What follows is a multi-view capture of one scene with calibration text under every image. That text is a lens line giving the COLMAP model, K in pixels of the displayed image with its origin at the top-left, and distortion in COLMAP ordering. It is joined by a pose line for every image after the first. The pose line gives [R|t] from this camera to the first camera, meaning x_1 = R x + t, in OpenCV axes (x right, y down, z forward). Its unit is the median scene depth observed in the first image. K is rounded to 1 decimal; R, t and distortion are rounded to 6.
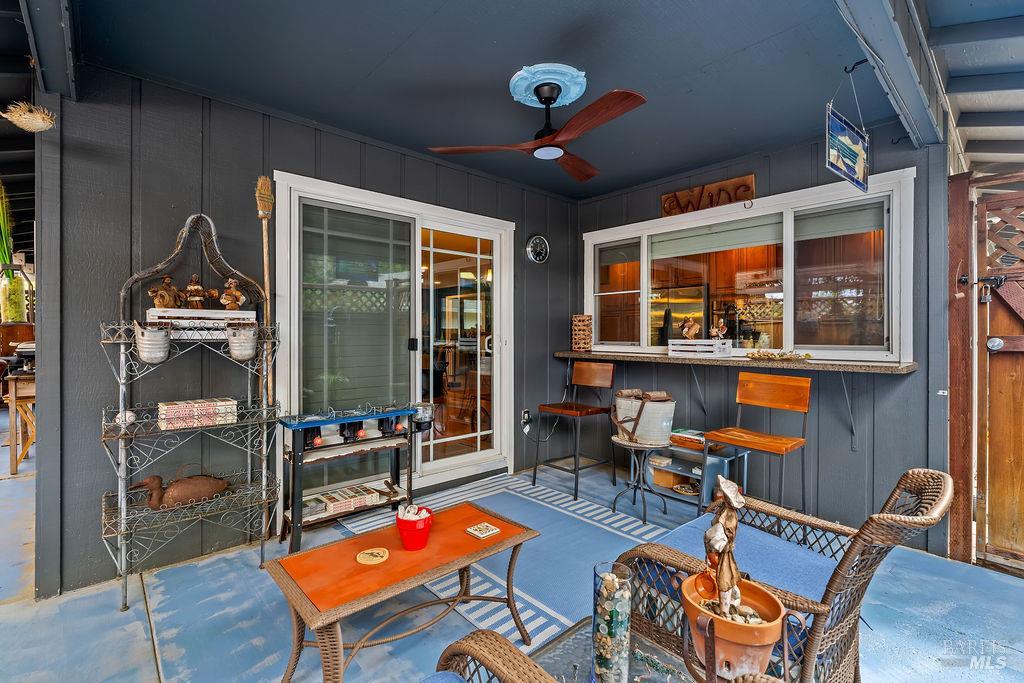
lens RADIAL K [[466.5, 0, 517.0], [0, 466.5, 343.9], [0, 0, 1]] dist [-0.002348, 0.000648]
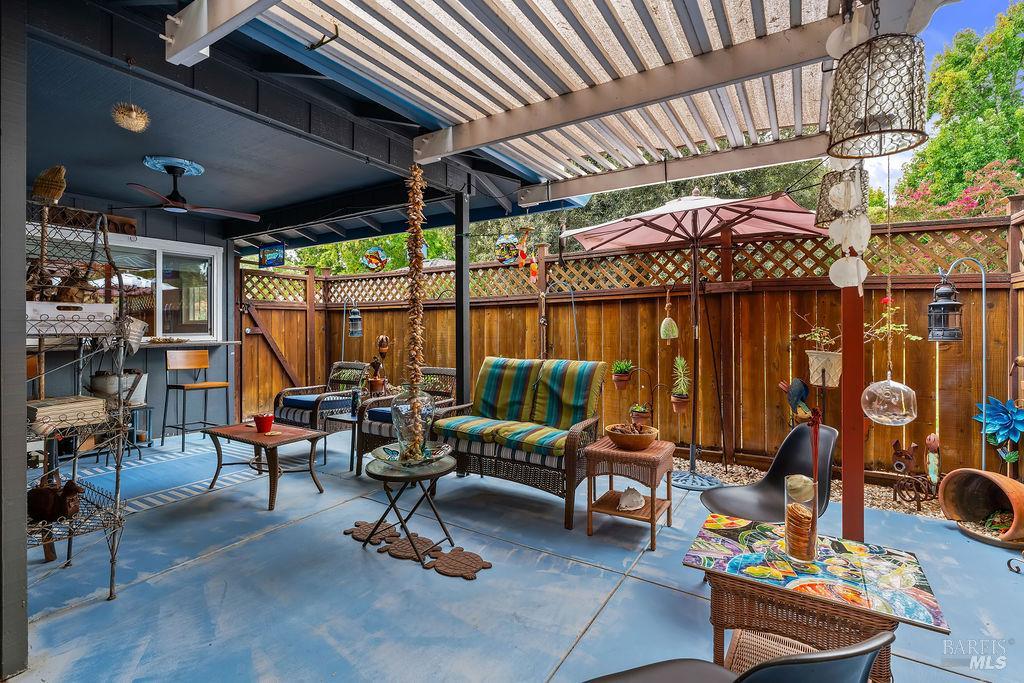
lens RADIAL K [[468.7, 0, 515.0], [0, 468.7, 324.1], [0, 0, 1]] dist [-0.015024, 0.000045]
pose [[-0.264474, -0.000013, 0.964393, -1.368418], [0.020214, 0.999780, 0.005558, -0.014406], [-0.964181, 0.020964, -0.264416, 0.261811]]
